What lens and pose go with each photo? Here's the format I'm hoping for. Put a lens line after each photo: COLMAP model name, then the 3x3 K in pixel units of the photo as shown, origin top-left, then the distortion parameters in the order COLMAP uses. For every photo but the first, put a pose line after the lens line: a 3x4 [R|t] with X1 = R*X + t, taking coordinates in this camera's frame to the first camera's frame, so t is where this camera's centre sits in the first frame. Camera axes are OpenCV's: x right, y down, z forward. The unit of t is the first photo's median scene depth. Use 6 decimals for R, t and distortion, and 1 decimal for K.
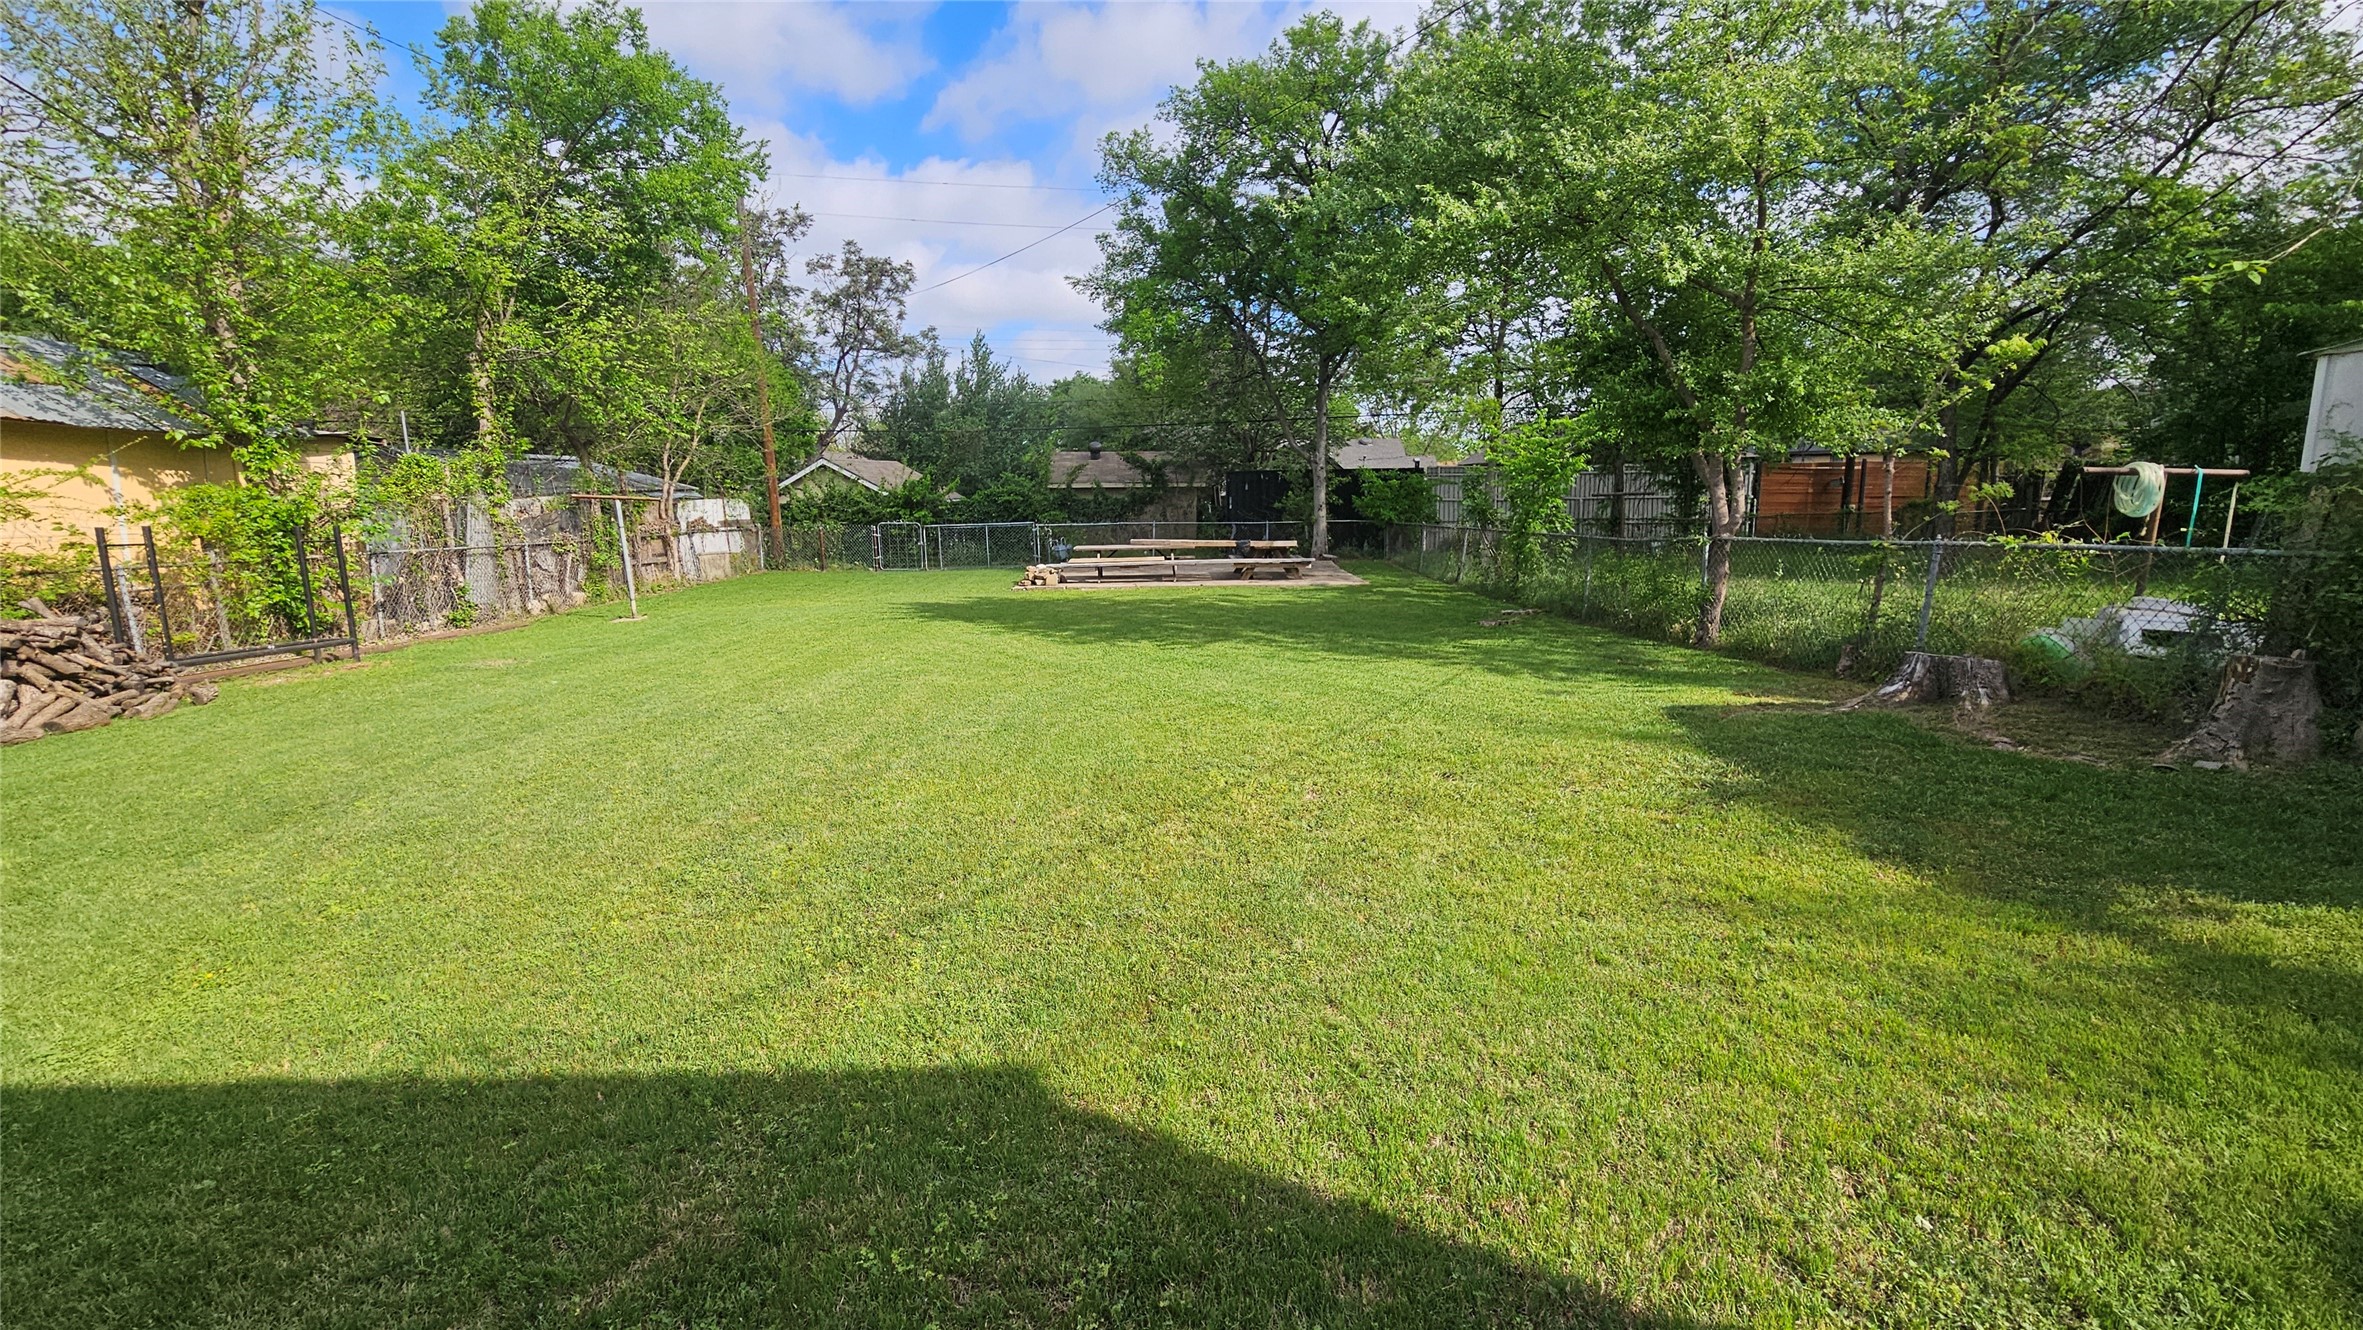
lens RADIAL K [[974.5, 0, 1159.6], [0, 974.5, 664.4], [0, 0, 1]] dist [-0.000532, -0.000074]
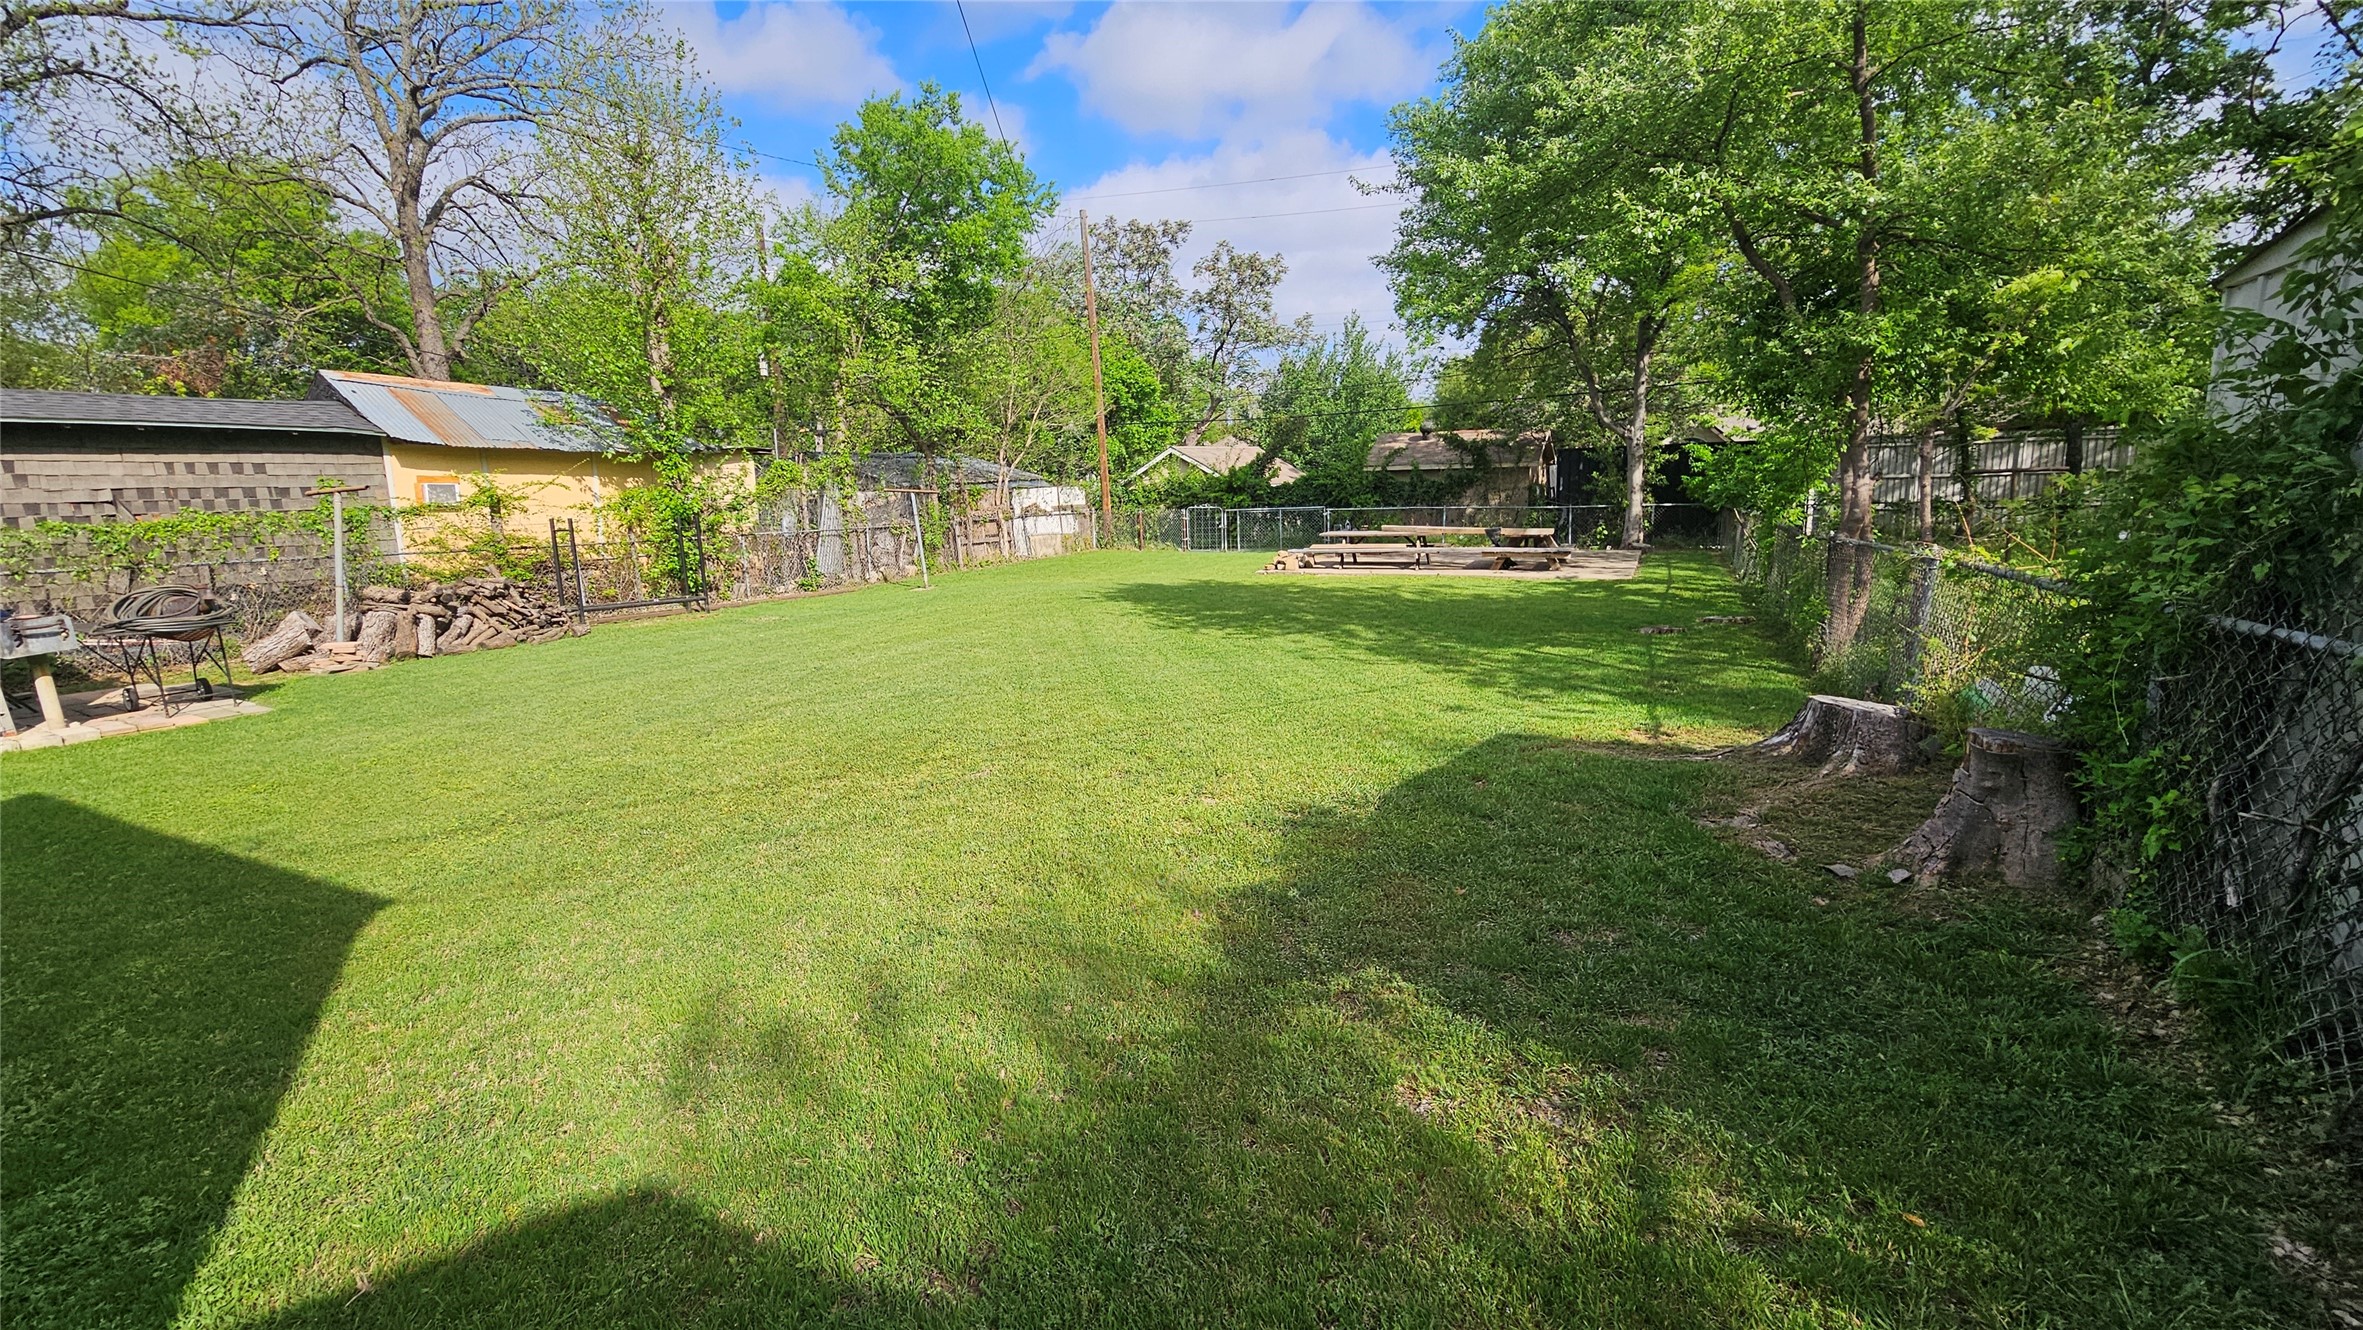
lens RADIAL K [[974.5, 0, 1194.8], [0, 974.5, 668.6], [0, 0, 1]] dist [-0.000532, -0.000074]
pose [[0.894781, 0.071770, -0.440699, 0.252243], [-0.059420, 0.997358, 0.041780, -0.014028], [0.442533, -0.011197, 0.896682, 0.030817]]
